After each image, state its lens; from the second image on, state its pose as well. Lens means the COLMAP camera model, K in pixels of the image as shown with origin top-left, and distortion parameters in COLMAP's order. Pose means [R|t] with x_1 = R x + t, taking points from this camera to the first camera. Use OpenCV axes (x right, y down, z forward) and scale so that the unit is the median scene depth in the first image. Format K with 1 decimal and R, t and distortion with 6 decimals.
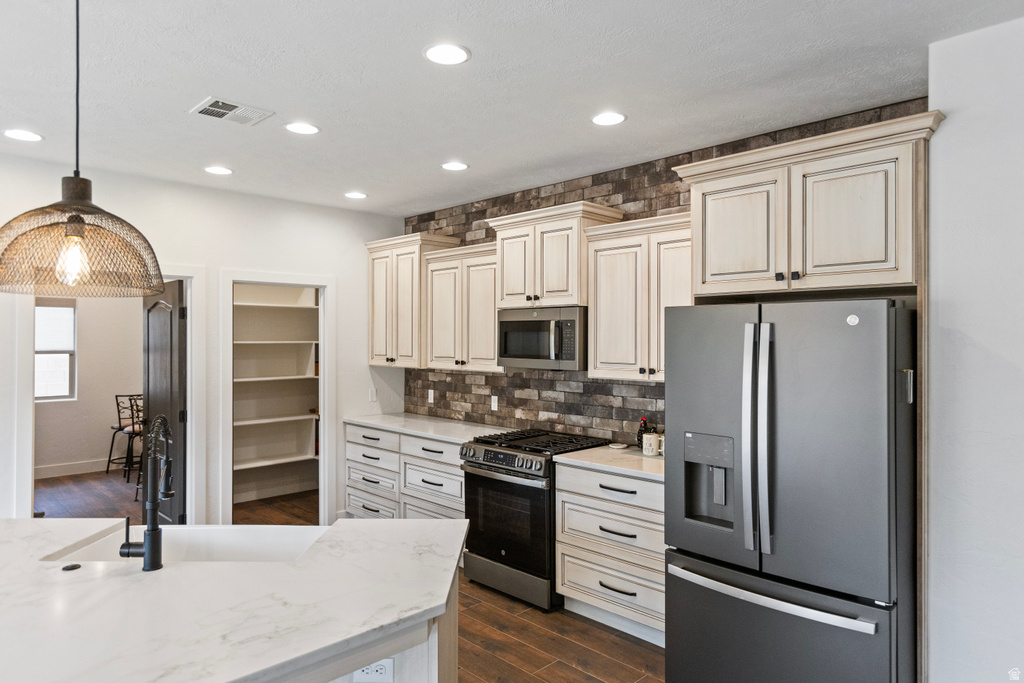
lens RADIAL K [[642.1, 0, 512.0], [0, 642.1, 341.5], [0, 0, 1]] dist [0.005616, 0.003344]
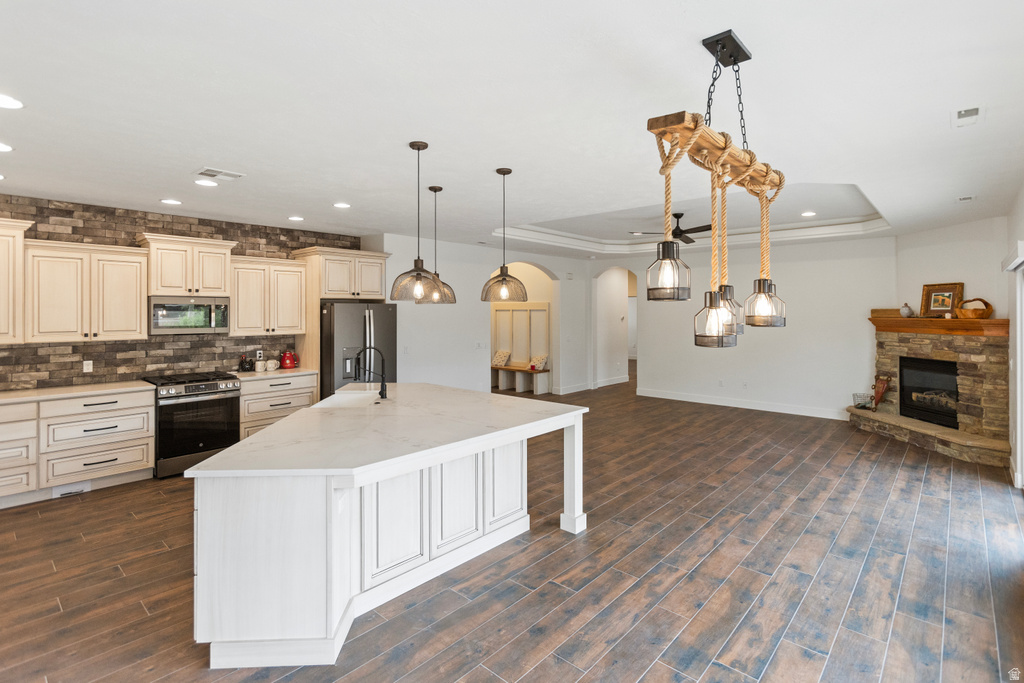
lens RADIAL K [[496.5, 0, 508.5], [0, 496.5, 311.6], [0, 0, 1]] dist [-0.011335, 0.010296]
pose [[-0.055992, -0.002426, 0.998428, -1.236953], [0.003946, 0.999989, 0.002651, -0.014003], [-0.998423, 0.004088, -0.055982, 0.261781]]
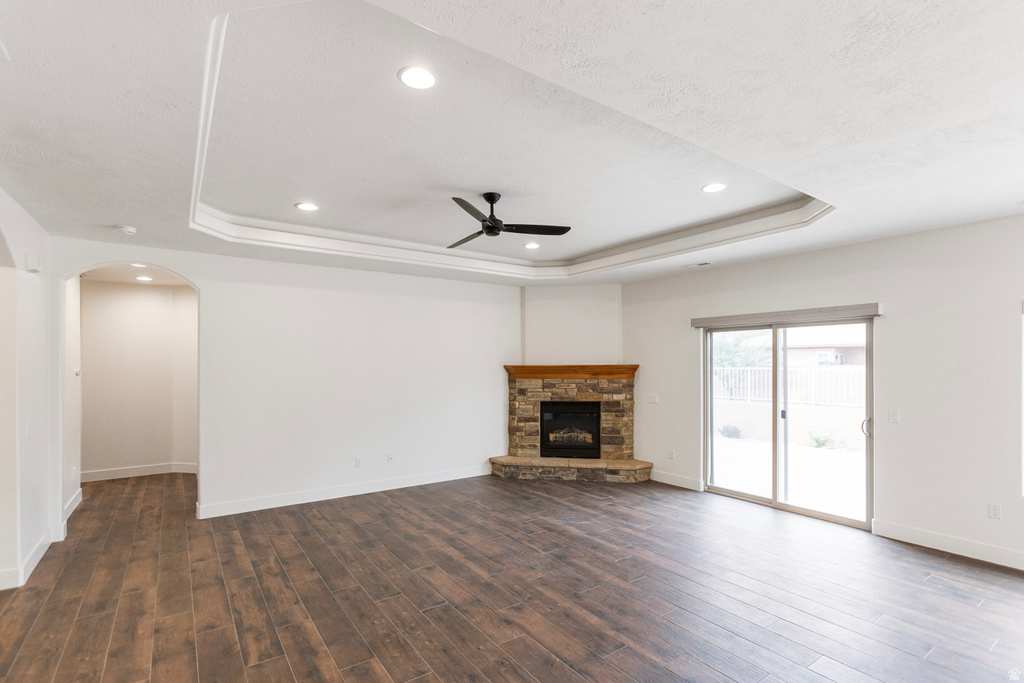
lens RADIAL K [[484.5, 0, 513.5], [0, 484.5, 367.3], [0, 0, 1]] dist [-0.002090, 0.000235]
pose [[-0.986608, -0.000565, 0.163107, 0.092899], [0.001457, 0.999924, 0.012278, 0.002731], [-0.163101, 0.012351, -0.986532, 0.551731]]
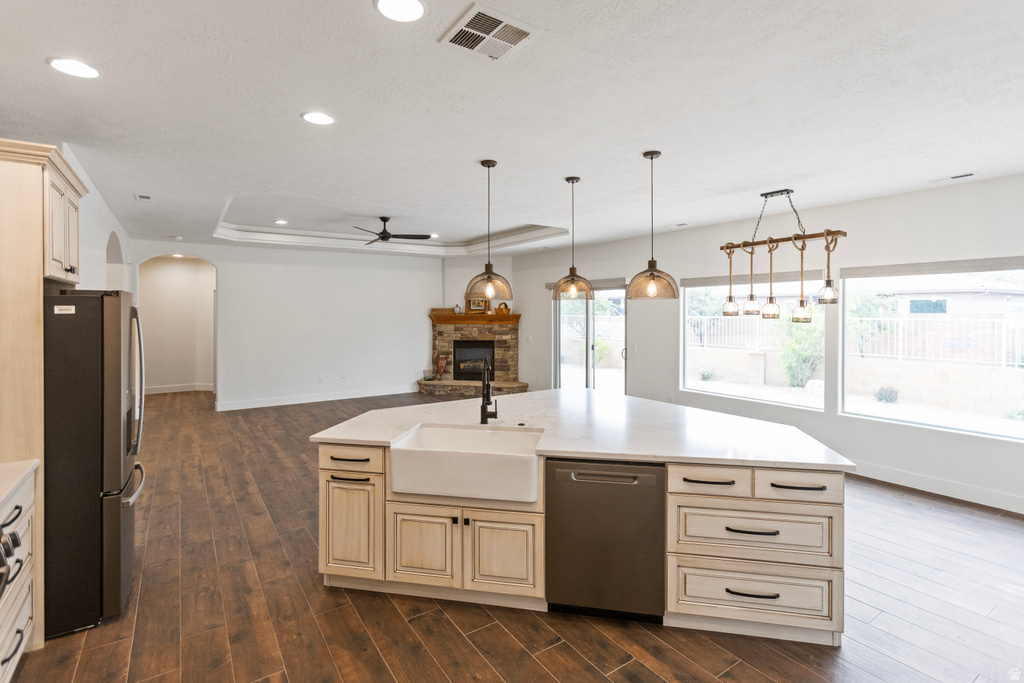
lens RADIAL K [[496.5, 0, 508.5], [0, 496.5, 311.6], [0, 0, 1]] dist [-0.011335, 0.010296]
pose [[-0.981780, -0.000101, 0.190021, -0.432610], [0.001079, 0.999981, 0.006105, -0.012455], [-0.190018, 0.006199, -0.981761, 1.185083]]
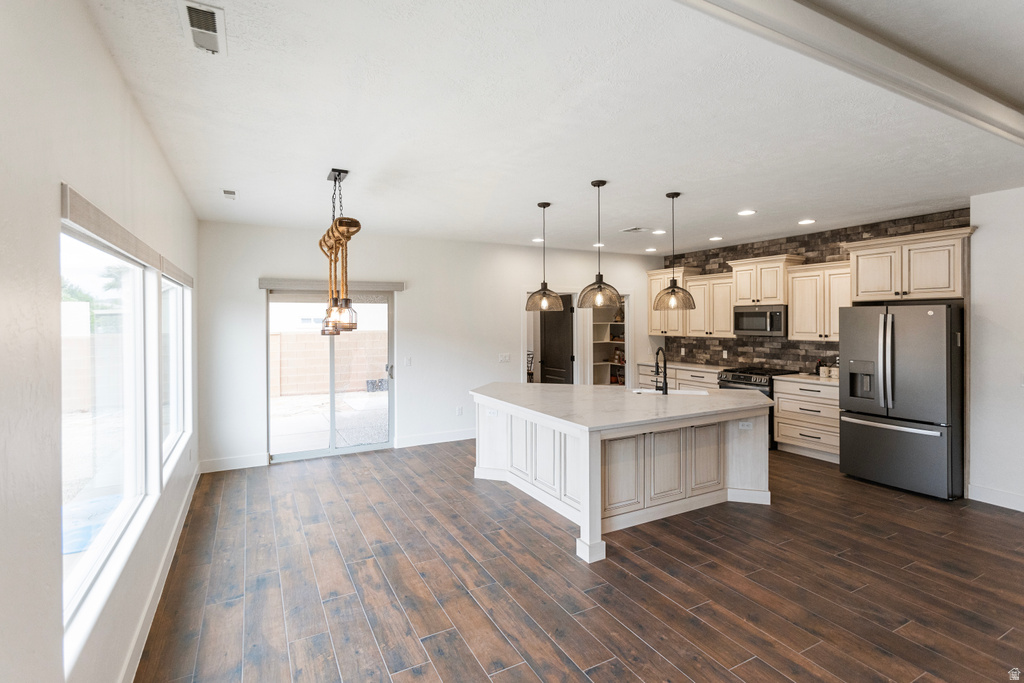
lens RADIAL K [[490.4, 0, 511.3], [0, 490.4, 325.5], [0, 0, 1]] dist [-0.019810, 0.016585]
pose [[0.959689, -0.005770, -0.281005, -0.269577], [0.007594, 0.999957, 0.005401, -0.003759], [0.280961, -0.007317, 0.959691, -0.685563]]
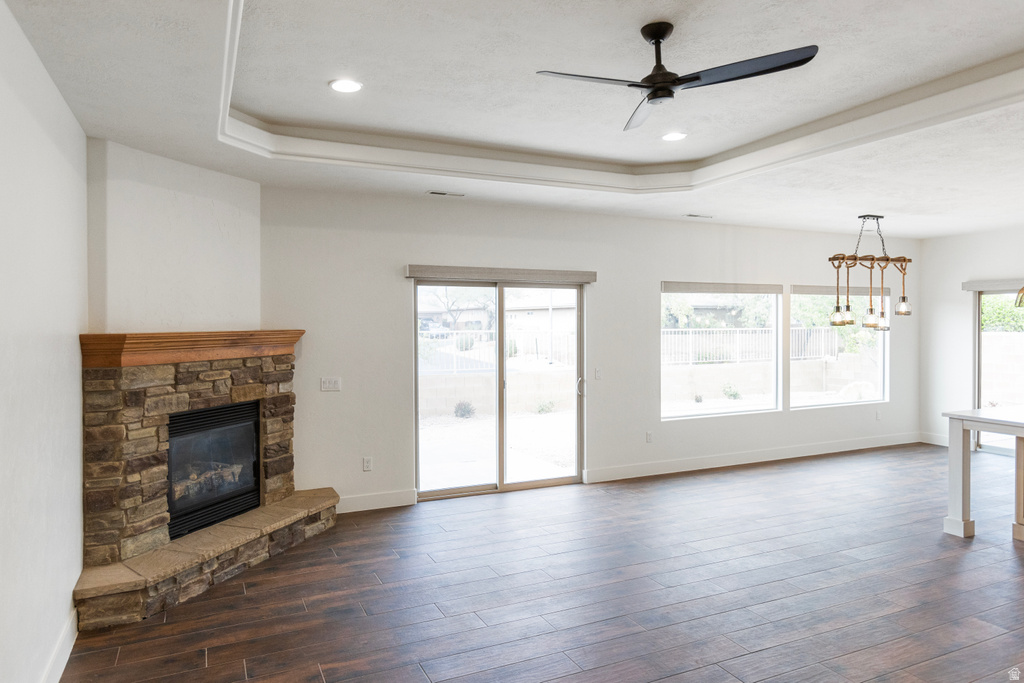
lens RADIAL K [[652.1, 0, 500.7], [0, 652.1, 328.3], [0, 0, 1]] dist [0.005620, 0.002269]
pose [[-0.338819, 0.006194, -0.940831, 1.008104], [-0.002283, 0.999970, 0.007405, 0.000985], [0.940849, 0.004657, -0.338795, -0.281366]]
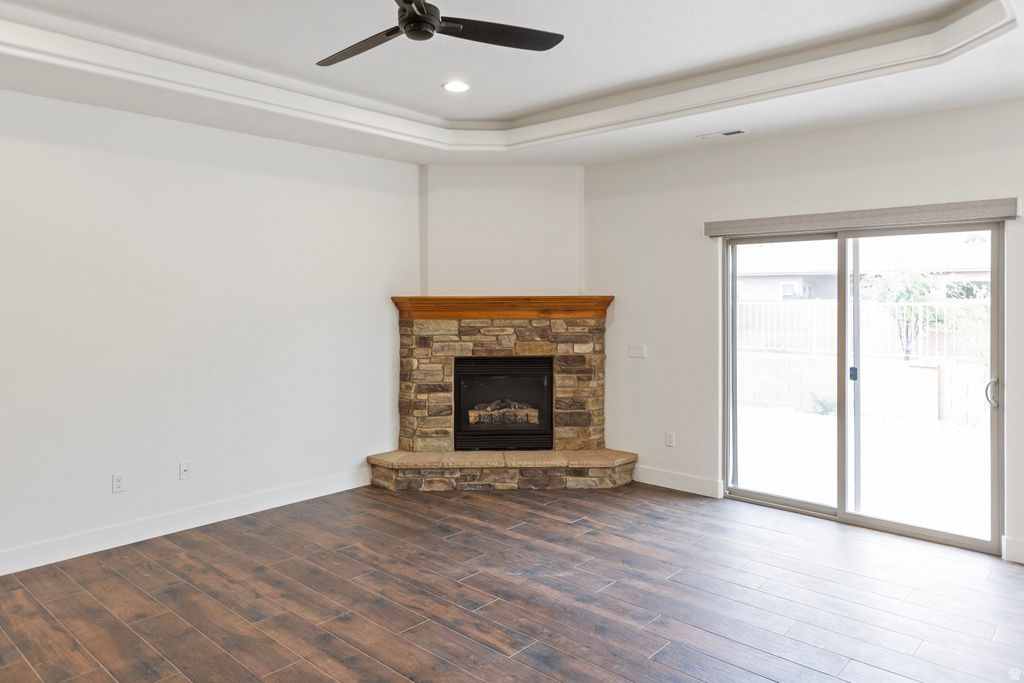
lens RADIAL K [[691.6, 0, 509.7], [0, 691.6, 298.5], [0, 0, 1]] dist [0.022929, -0.002502]
pose [[-0.998709, -0.001157, -0.050790, 0.229617], [-0.001487, 0.999978, 0.006476, 0.010534], [0.050782, 0.006543, -0.998688, 0.319651]]
